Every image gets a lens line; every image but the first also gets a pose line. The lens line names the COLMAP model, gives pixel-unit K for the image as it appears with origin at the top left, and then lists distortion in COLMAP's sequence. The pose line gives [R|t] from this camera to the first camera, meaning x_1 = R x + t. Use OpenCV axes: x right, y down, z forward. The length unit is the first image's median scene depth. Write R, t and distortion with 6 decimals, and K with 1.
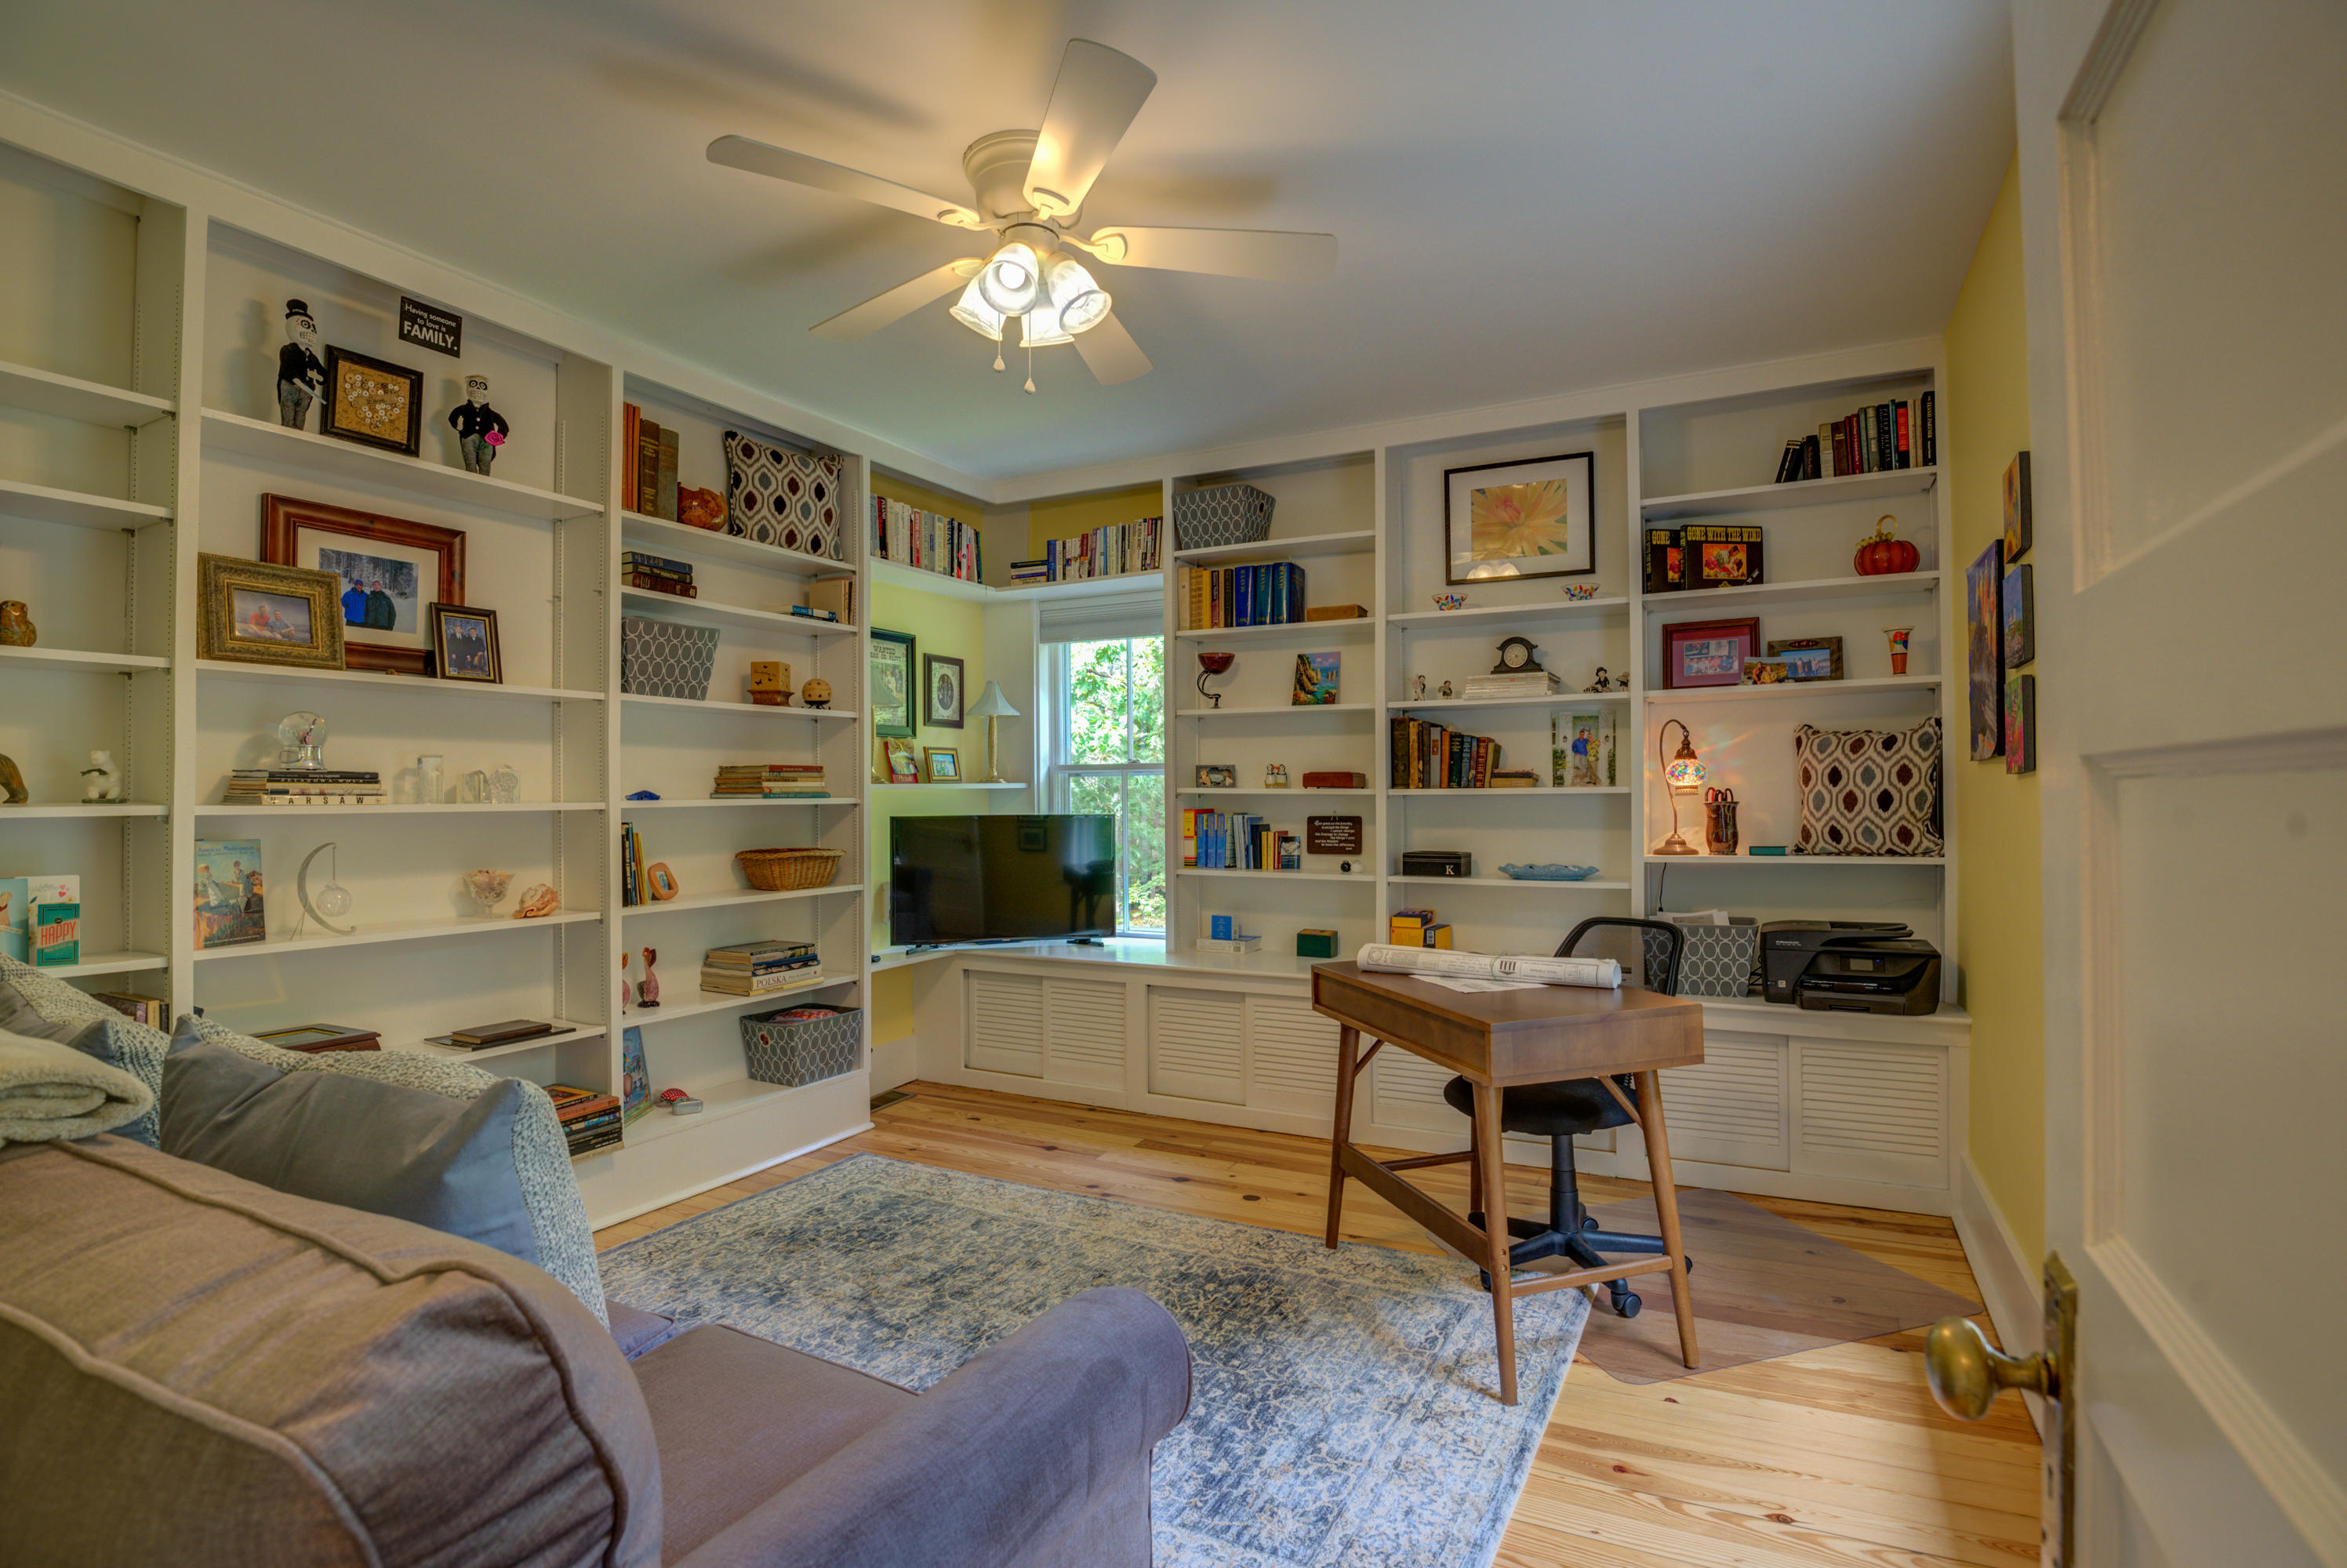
lens RADIAL K [[1144.2, 0, 1185.3], [0, 1144.2, 784.6], [0, 0, 1]] dist [-0.018575, -0.006320]
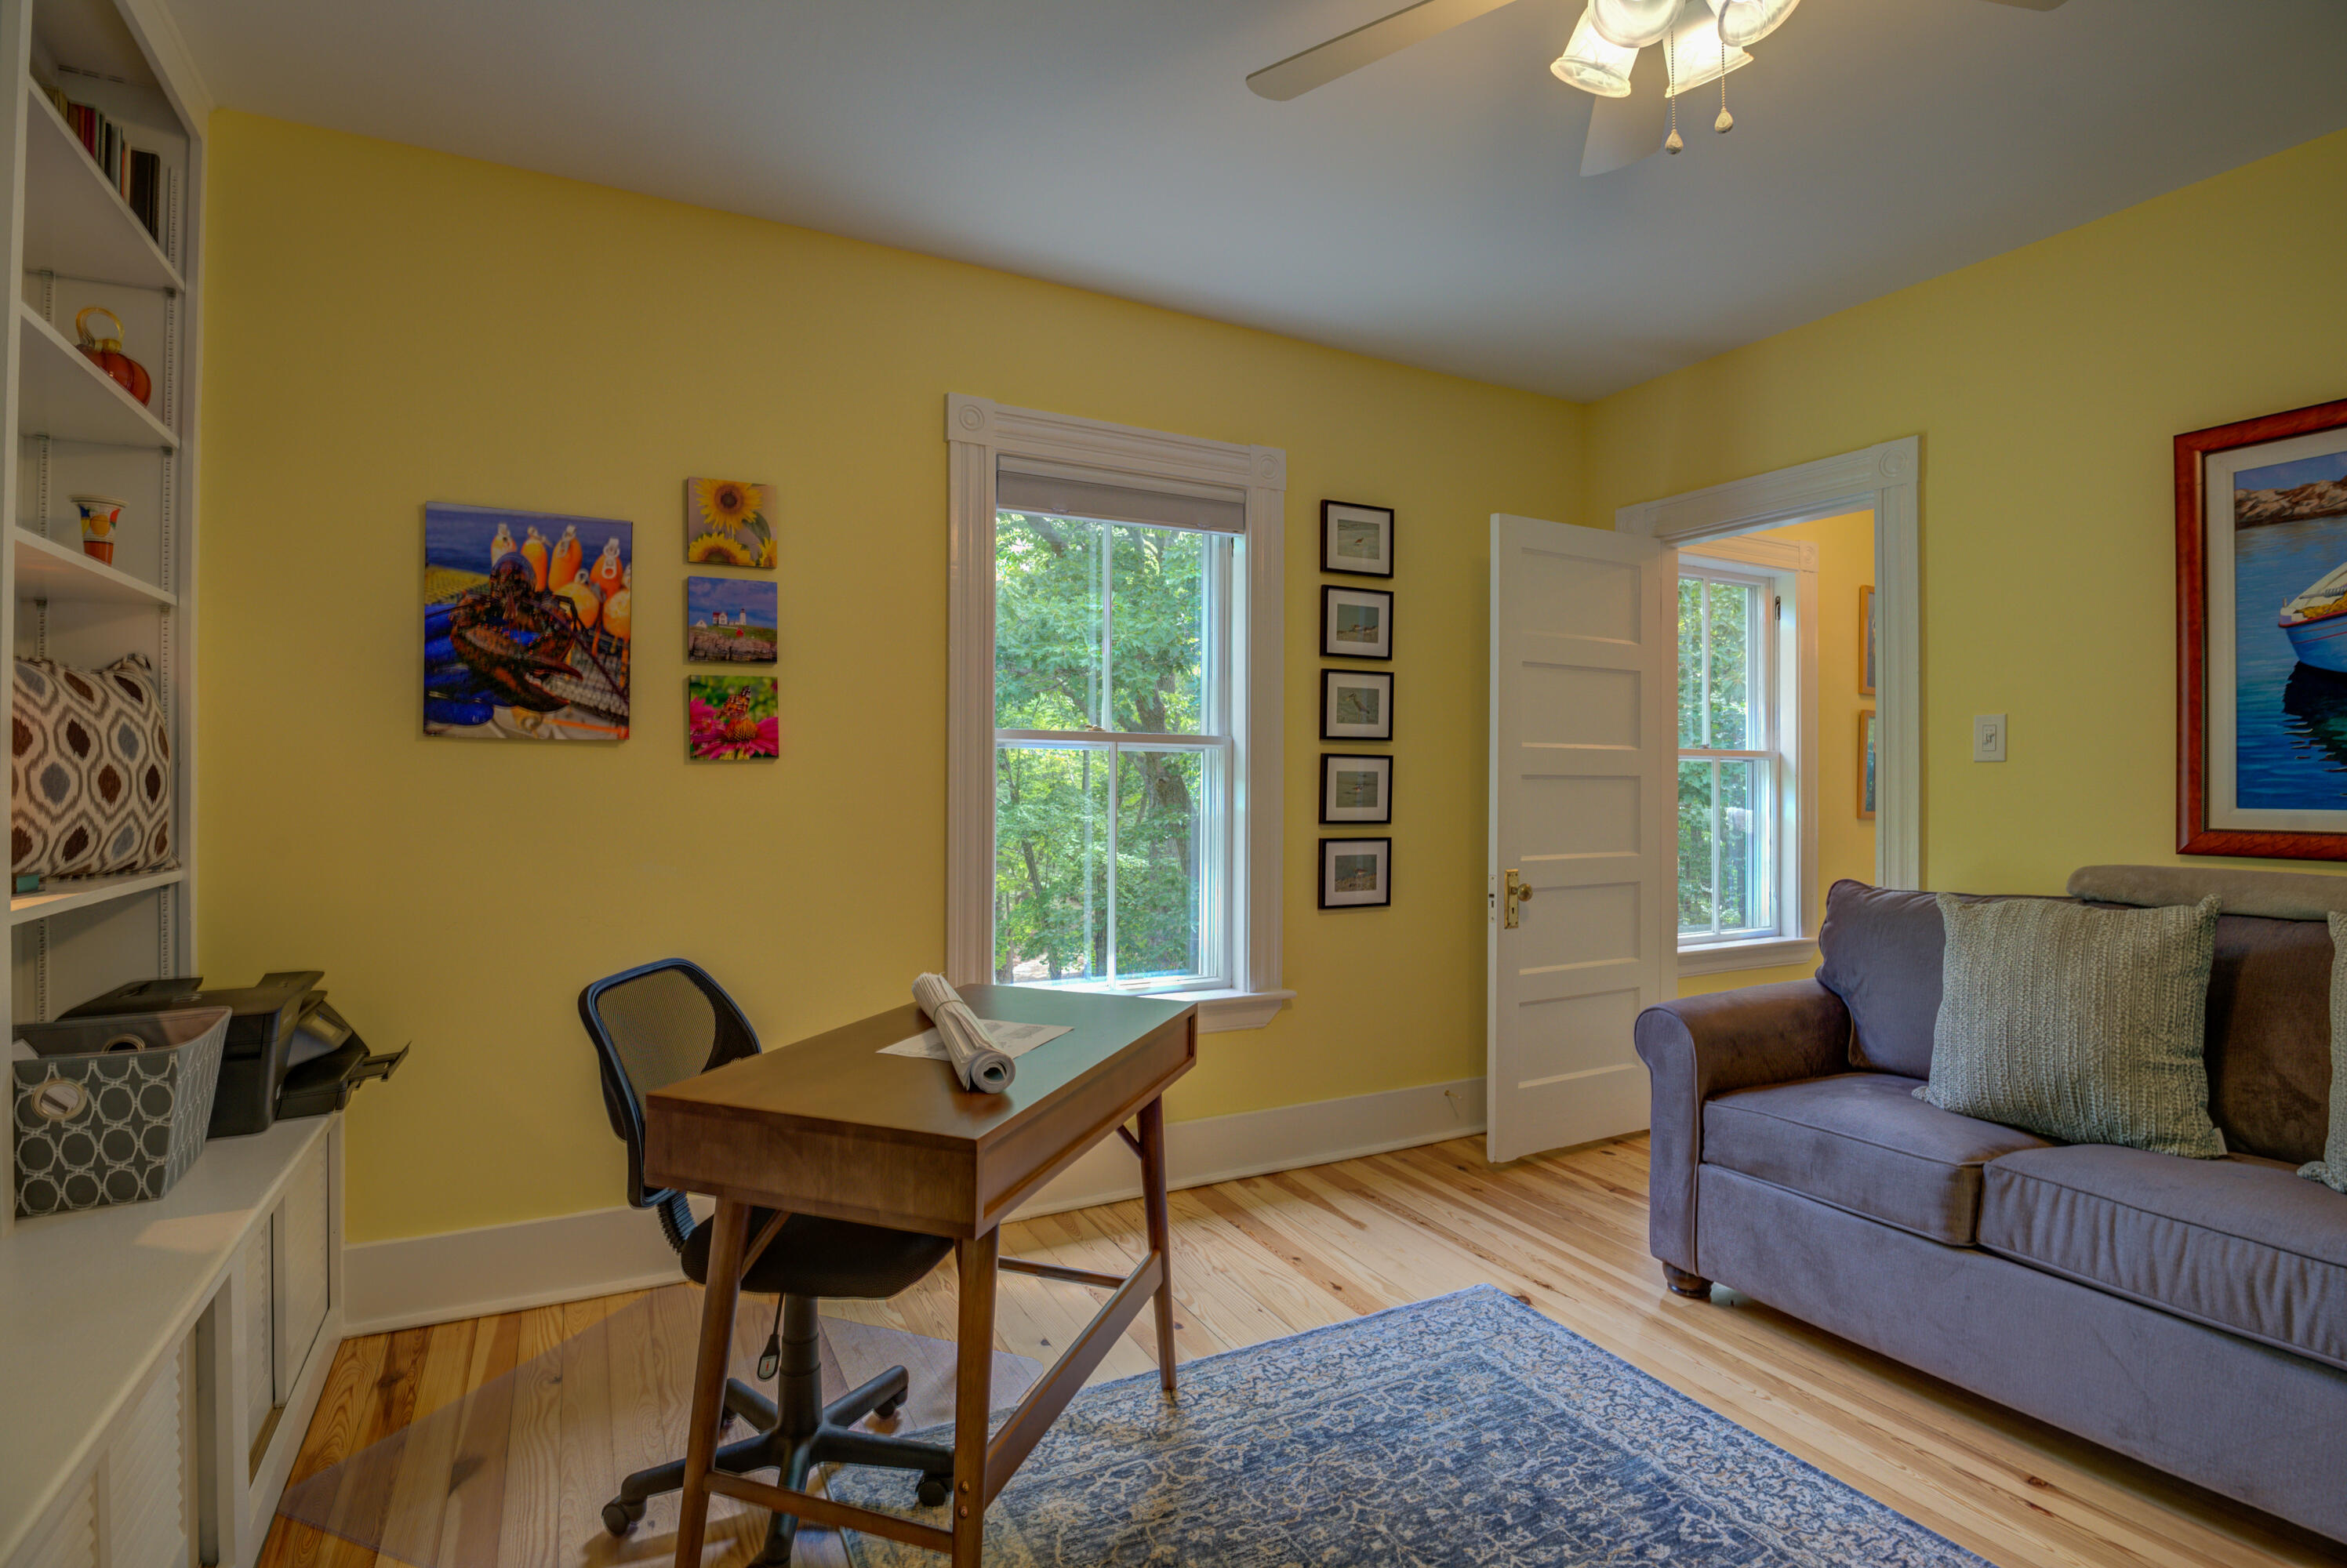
lens RADIAL K [[1144.2, 0, 1185.3], [0, 1144.2, 784.6], [0, 0, 1]] dist [-0.018575, -0.006320]
pose [[-0.824902, 0.005587, 0.565248, -0.206756], [-0.005744, 0.999817, -0.018265, 0.024652], [-0.565246, -0.018314, -0.824719, 1.290930]]
